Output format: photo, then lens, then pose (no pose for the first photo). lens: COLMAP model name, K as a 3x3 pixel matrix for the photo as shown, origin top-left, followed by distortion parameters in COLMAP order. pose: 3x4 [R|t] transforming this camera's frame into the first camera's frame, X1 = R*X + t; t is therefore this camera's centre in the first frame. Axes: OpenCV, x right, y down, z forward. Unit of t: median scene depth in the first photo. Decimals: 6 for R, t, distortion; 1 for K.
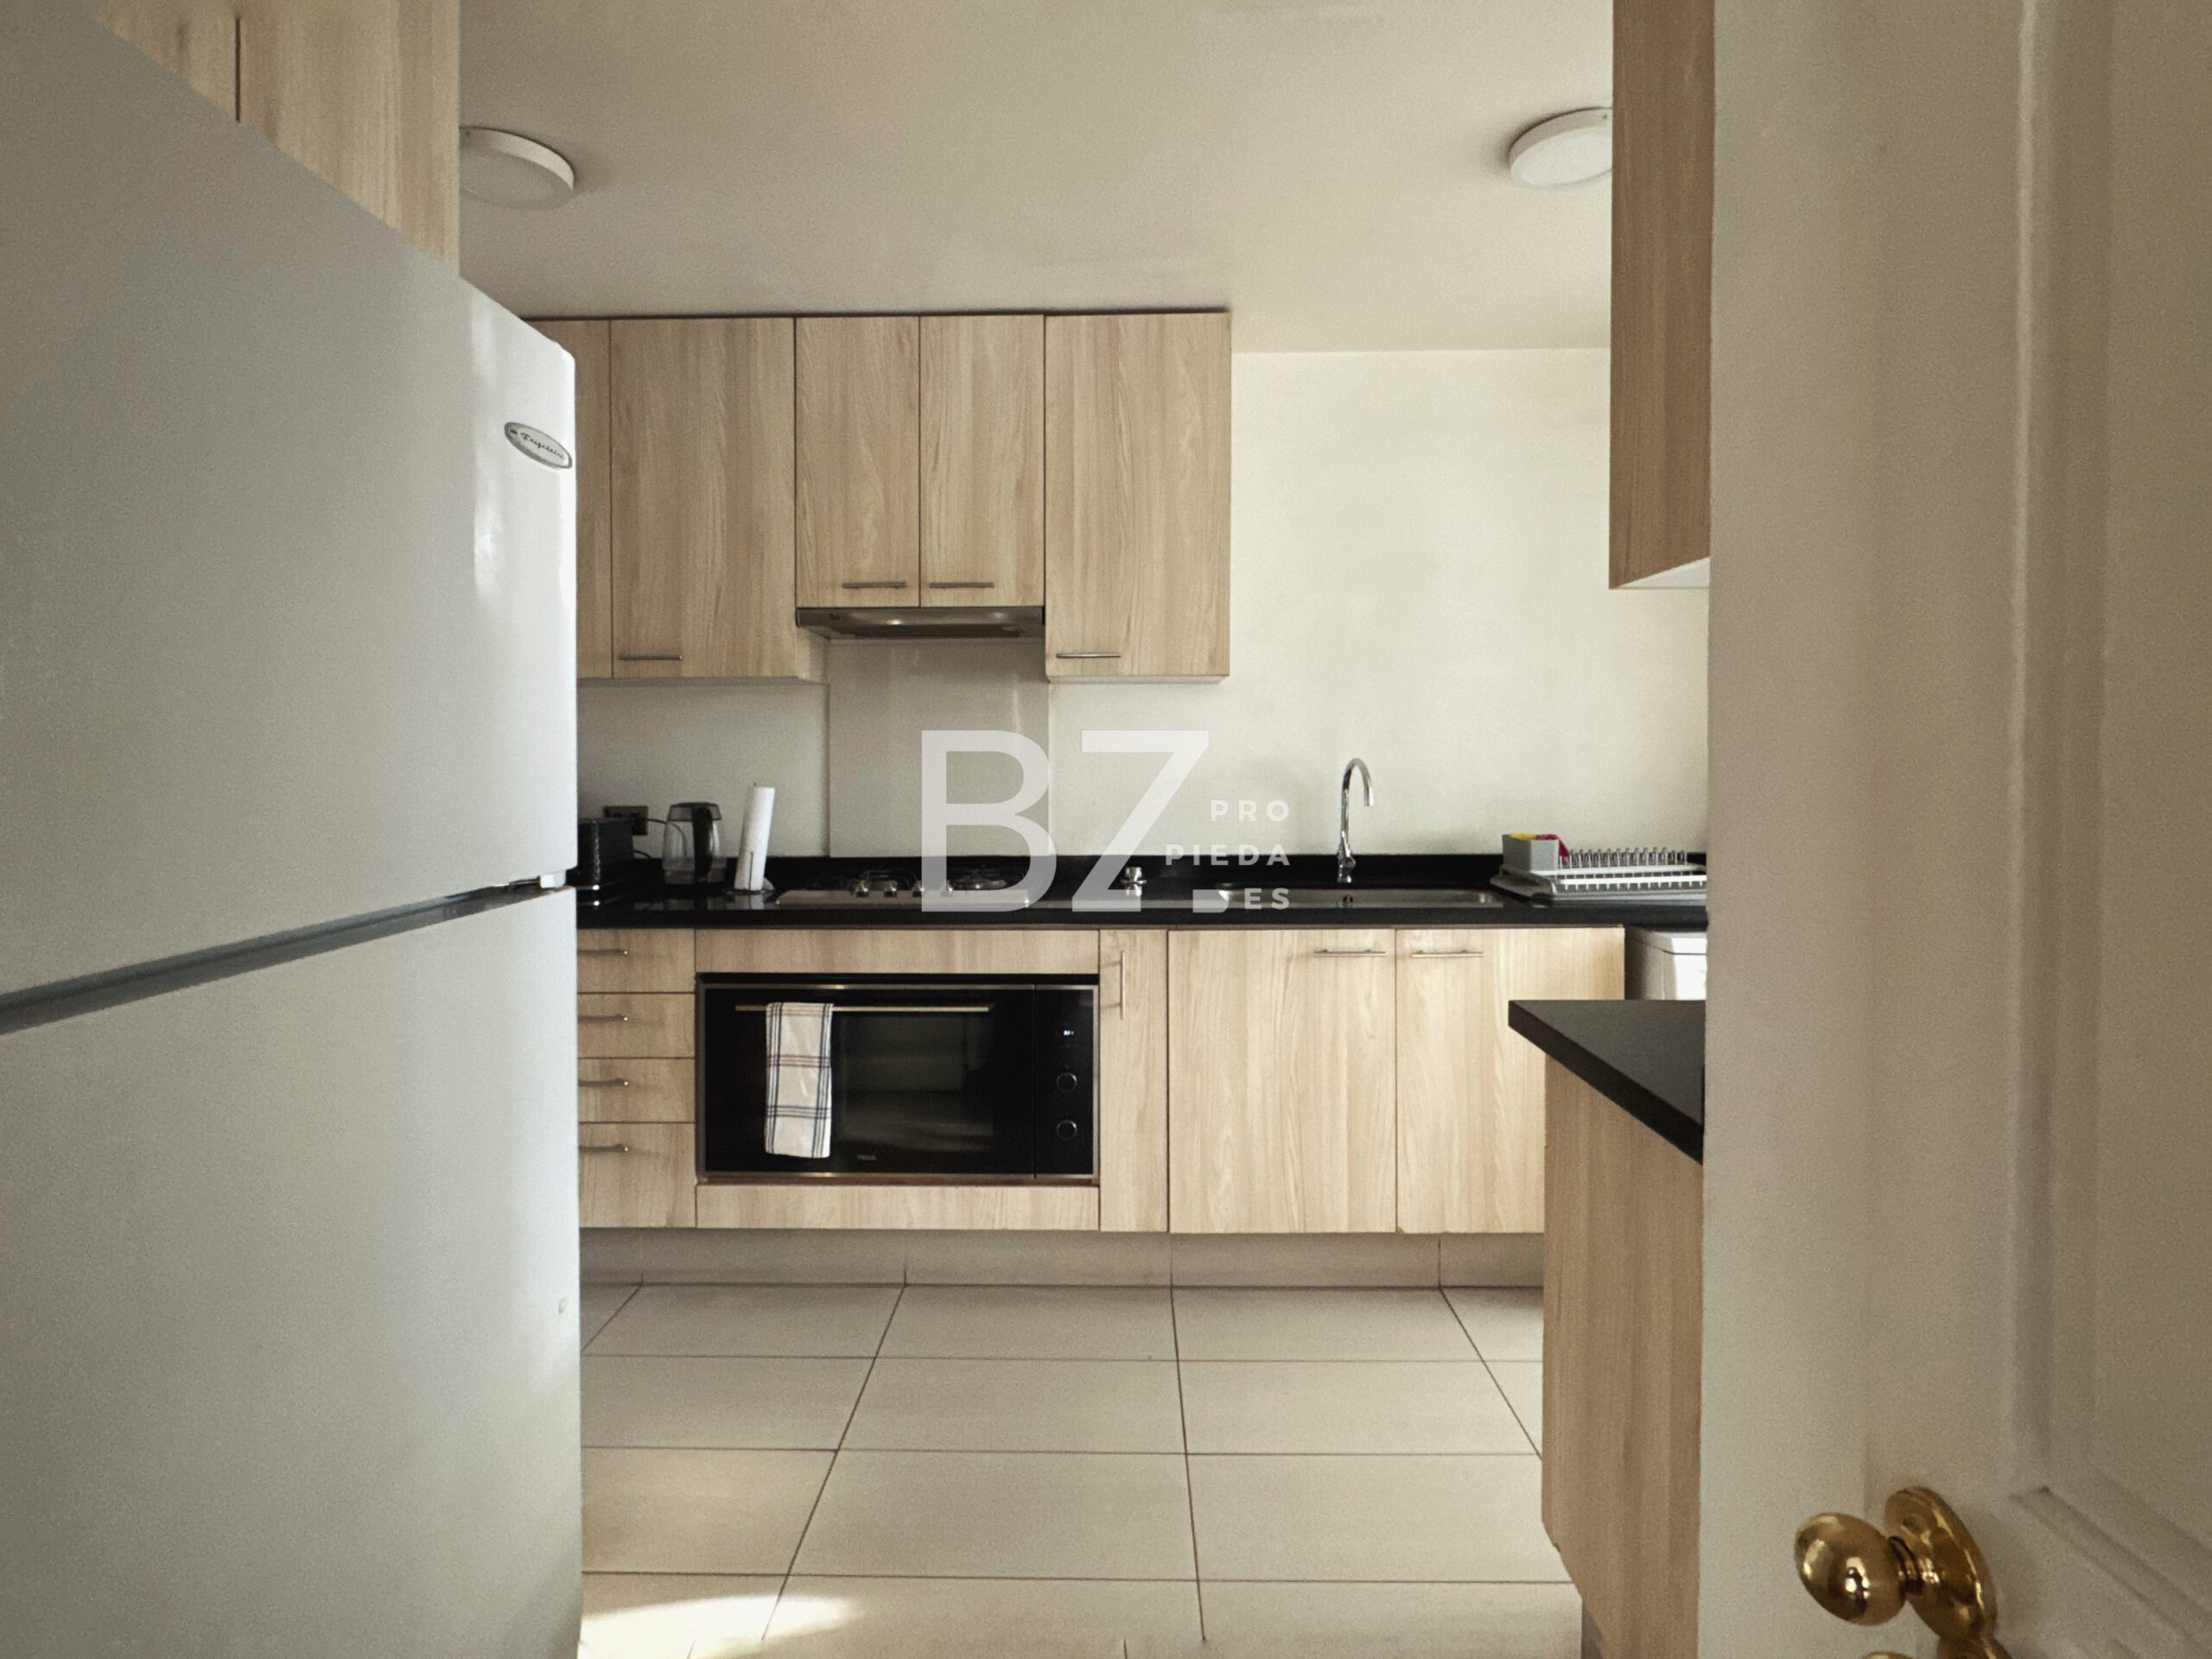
lens RADIAL K [[1080.8, 0, 1106.8], [0, 1080.8, 836.5], [0, 0, 1]] dist [-0.000384, 0.000514]
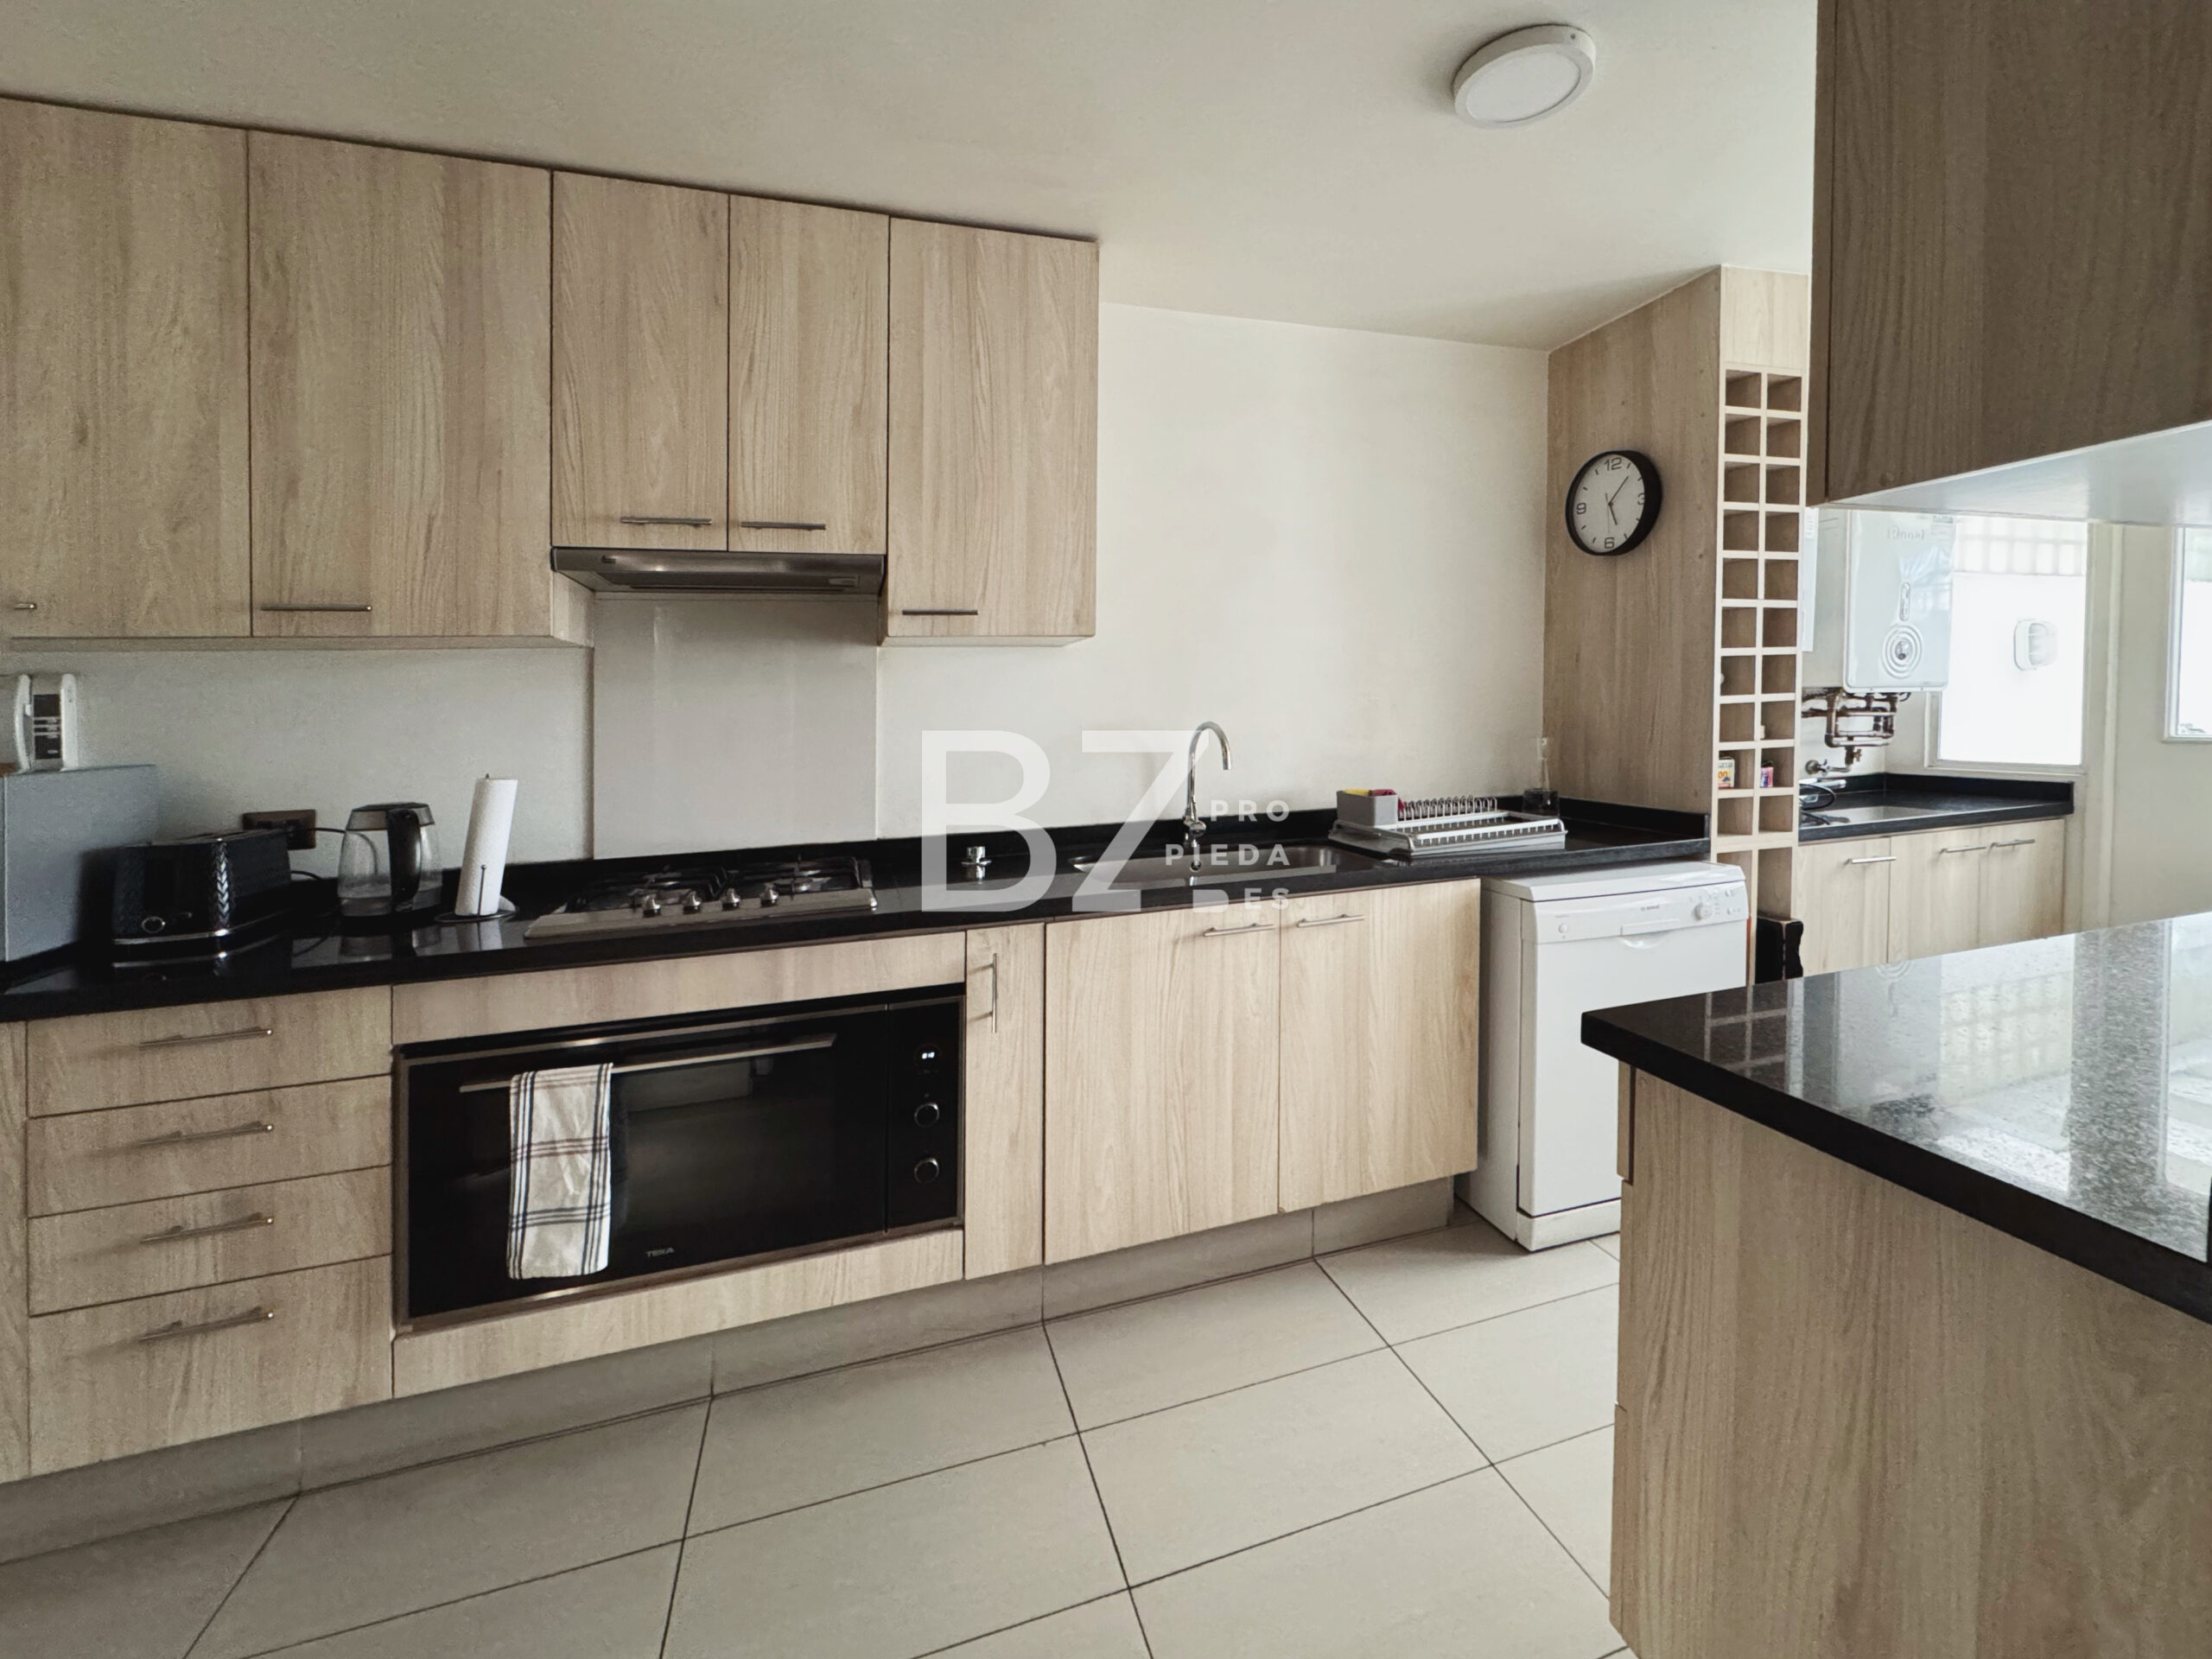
lens RADIAL K [[884.5, 0, 1123.4], [0, 884.5, 720.7], [0, 0, 1]] dist [-0.000705, -0.000236]
pose [[0.945795, -0.026113, 0.323712, -0.108256], [0.048313, 0.996984, -0.060733, -0.029497], [-0.321150, 0.073081, 0.944205, 0.279833]]
